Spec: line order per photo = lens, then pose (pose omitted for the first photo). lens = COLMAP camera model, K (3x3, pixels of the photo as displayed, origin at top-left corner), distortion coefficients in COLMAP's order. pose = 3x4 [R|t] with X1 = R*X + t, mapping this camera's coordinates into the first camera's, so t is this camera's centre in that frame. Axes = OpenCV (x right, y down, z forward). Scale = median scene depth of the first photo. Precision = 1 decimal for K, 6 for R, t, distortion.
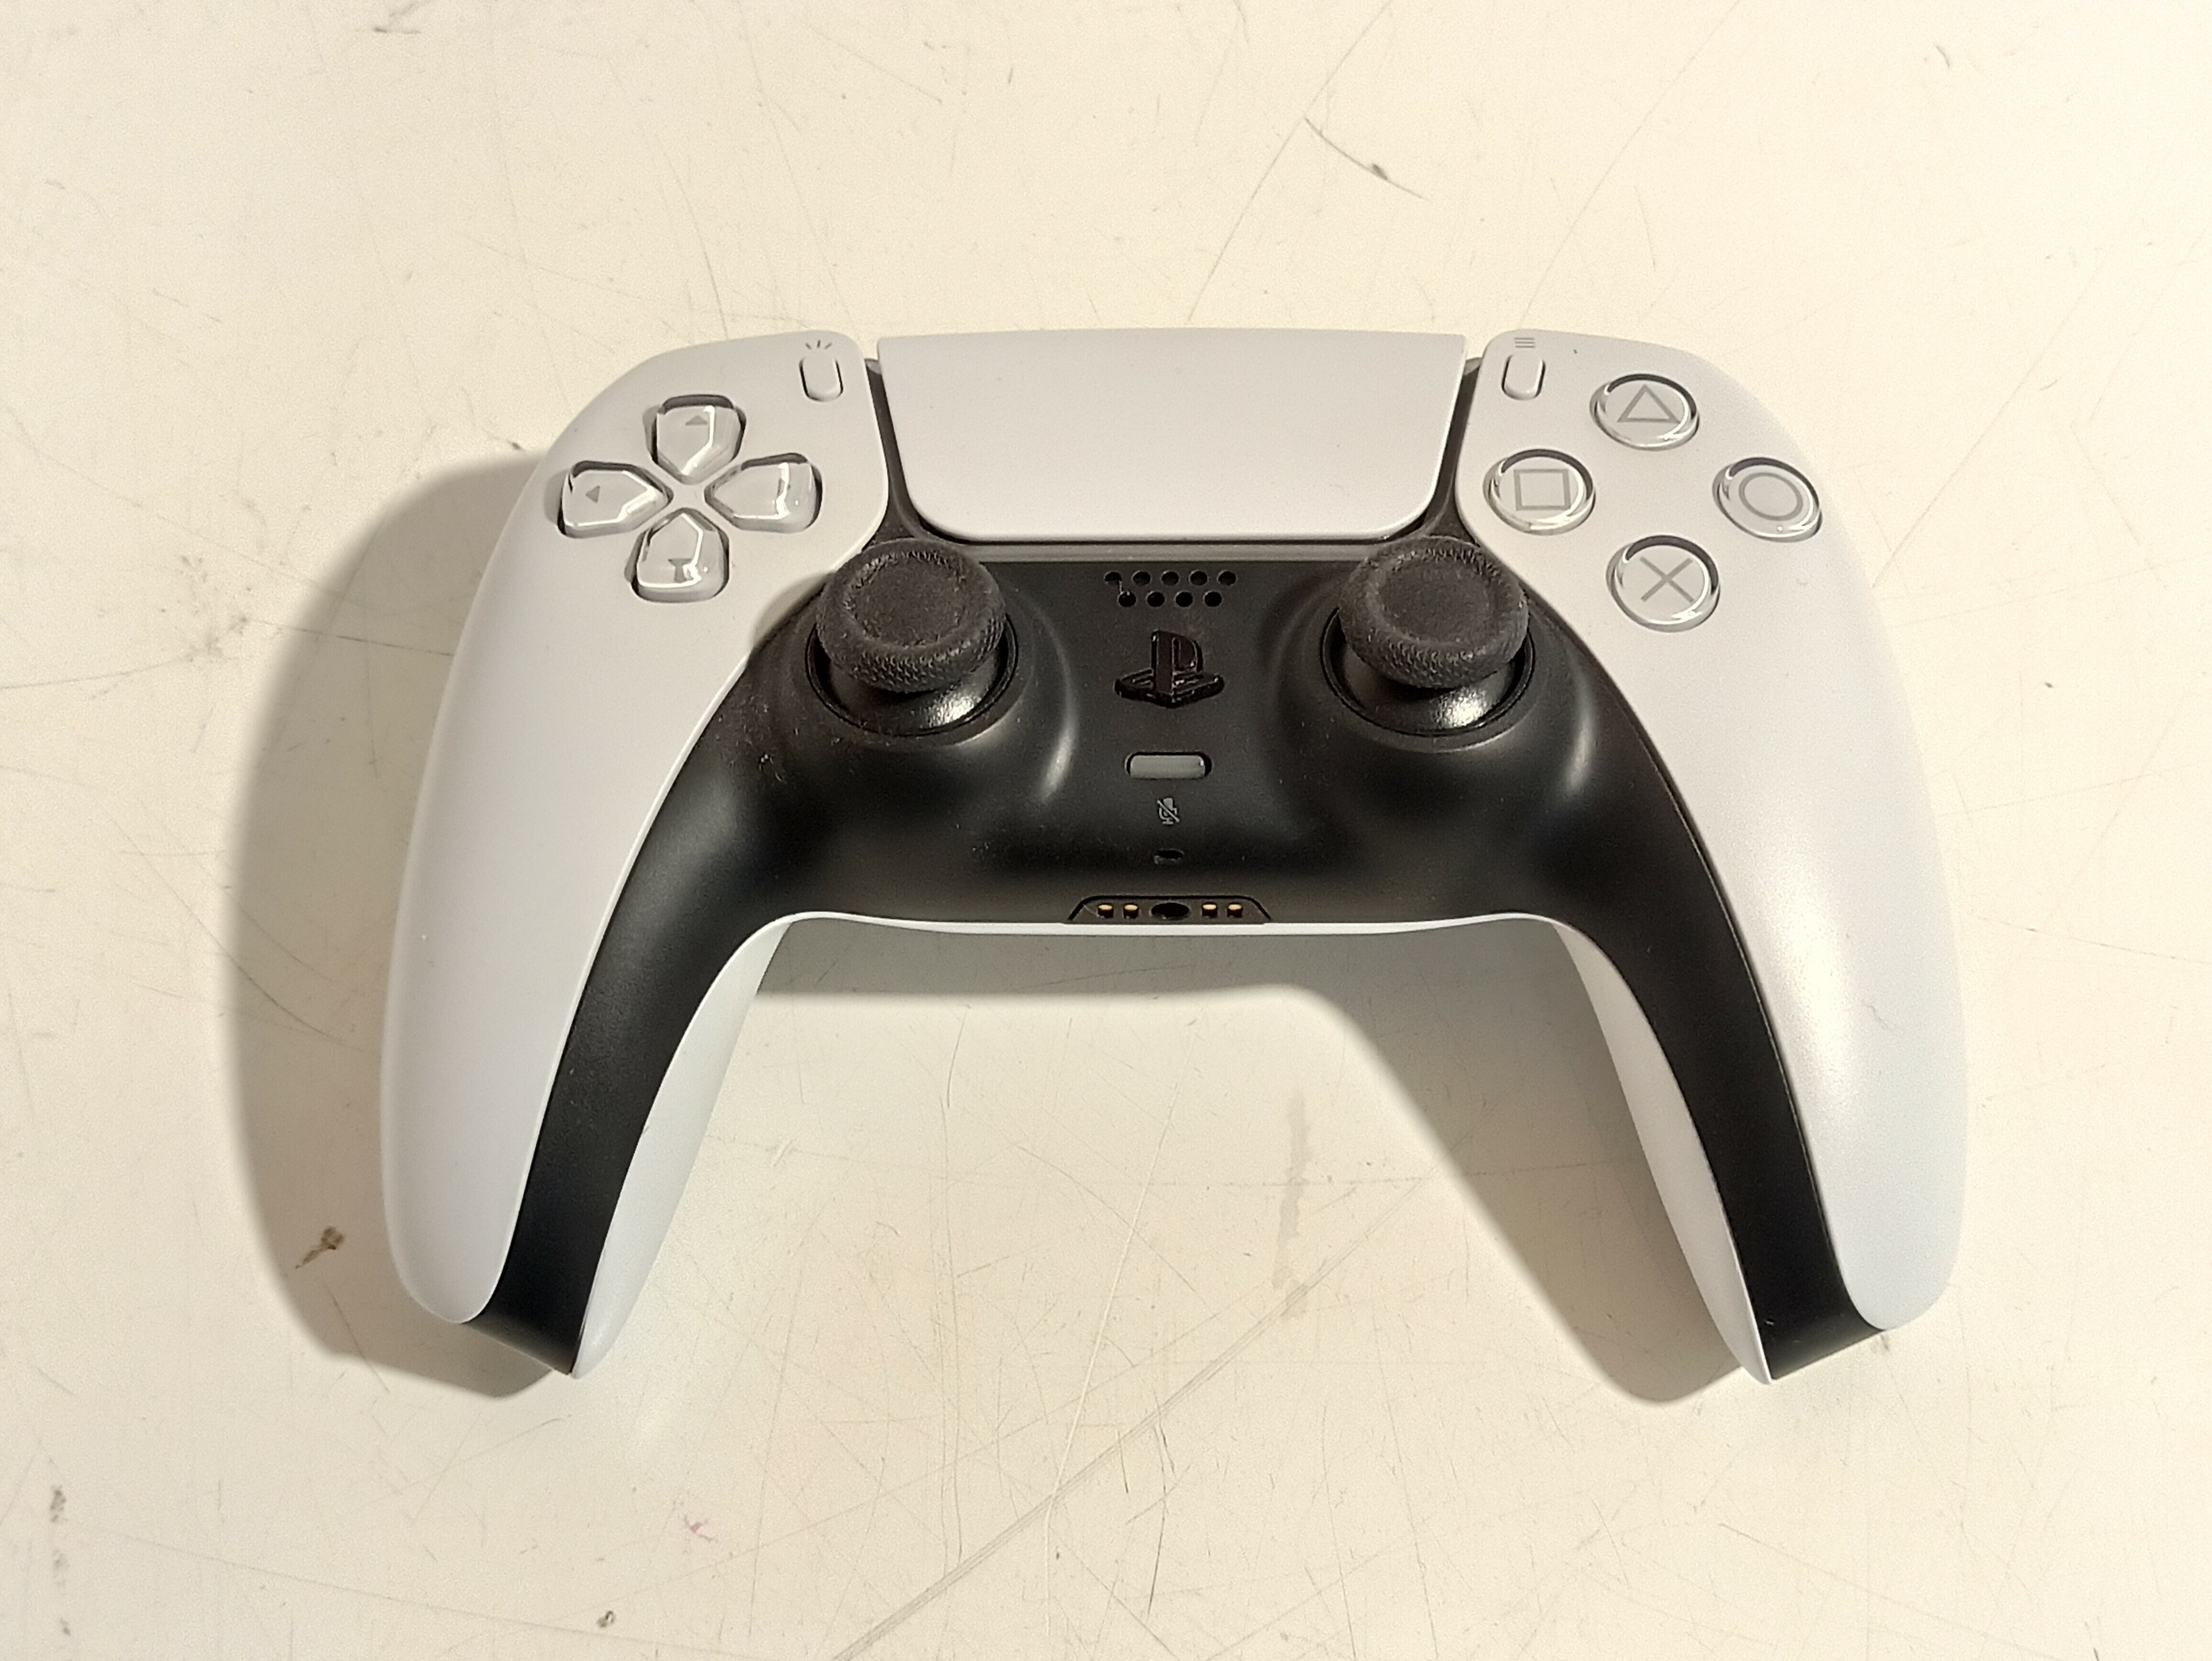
lens RADIAL K [[3447.5, 0, 1098.0], [0, 3447.5, 826.3], [0, 0, 1]] dist [0.044394, 0.000000]
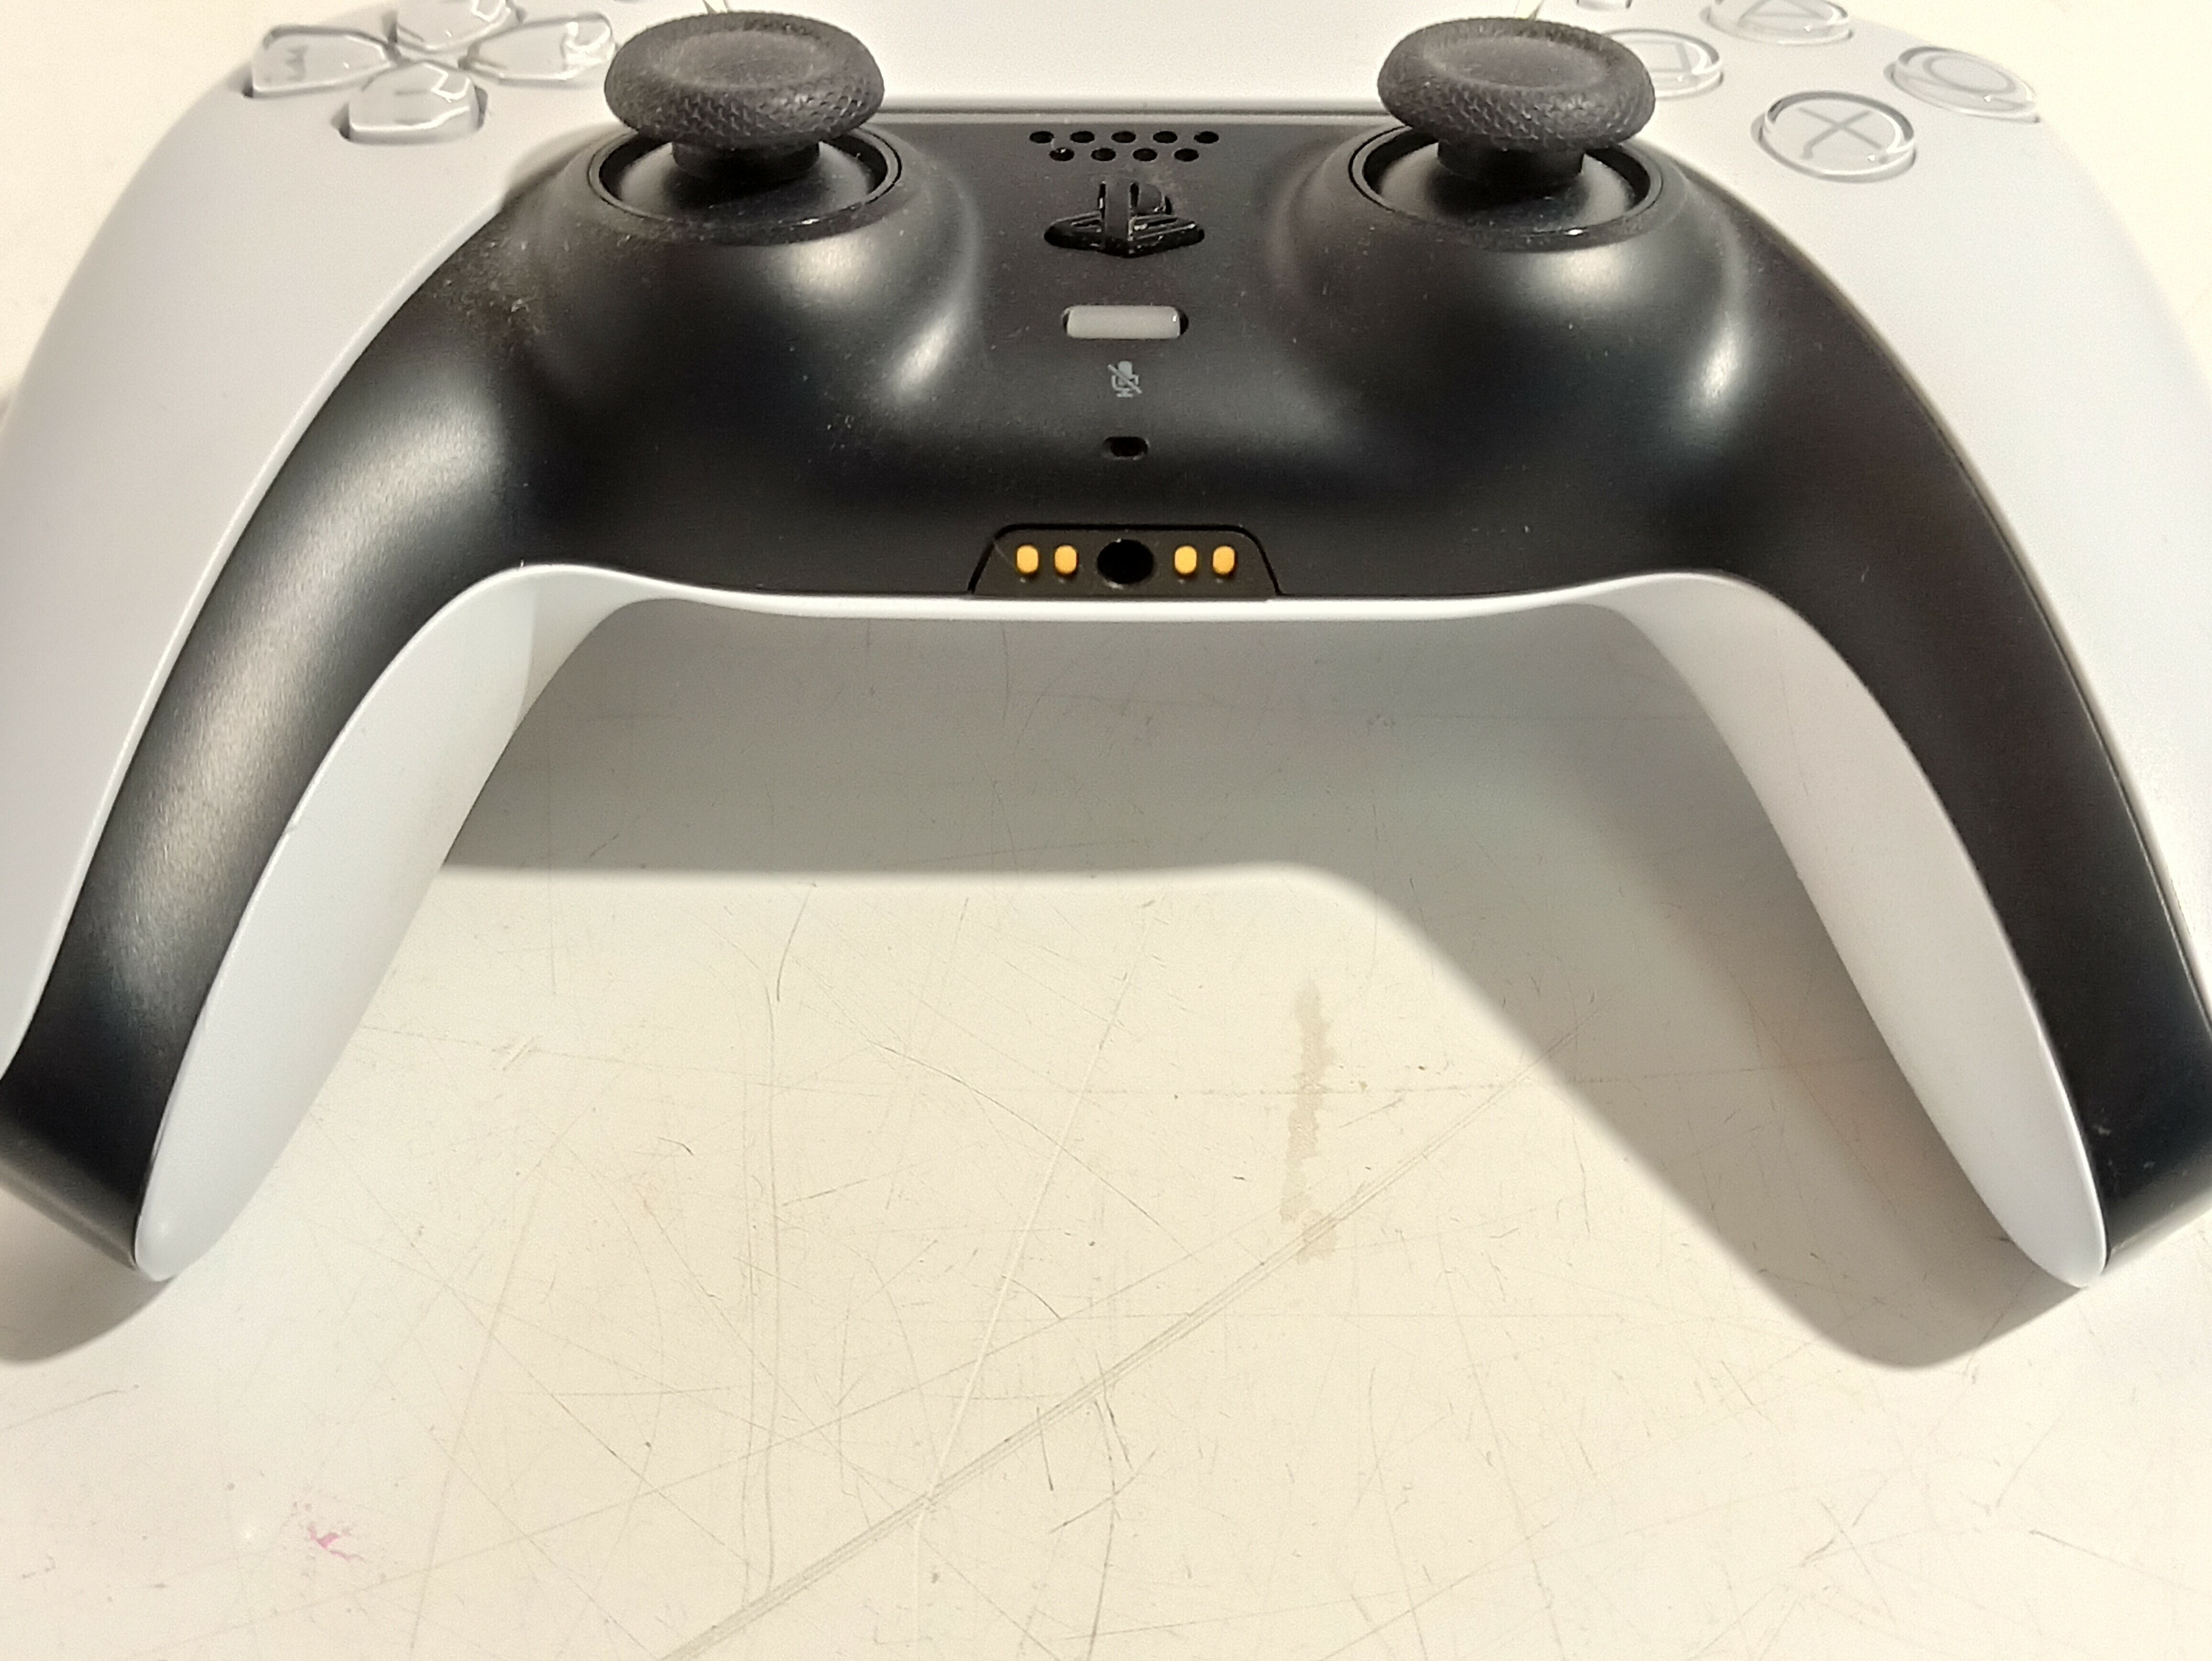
lens RADIAL K [[3470.3, 0, 1104.7], [0, 3470.3, 836.6], [0, 0, 1]] dist [0.030059, 0.000000]
pose [[0.999223, 0.014948, 0.036459, -0.006166], [-0.001129, 0.935741, -0.352686, 0.300669], [-0.039388, 0.352371, 0.935031, 0.390782]]
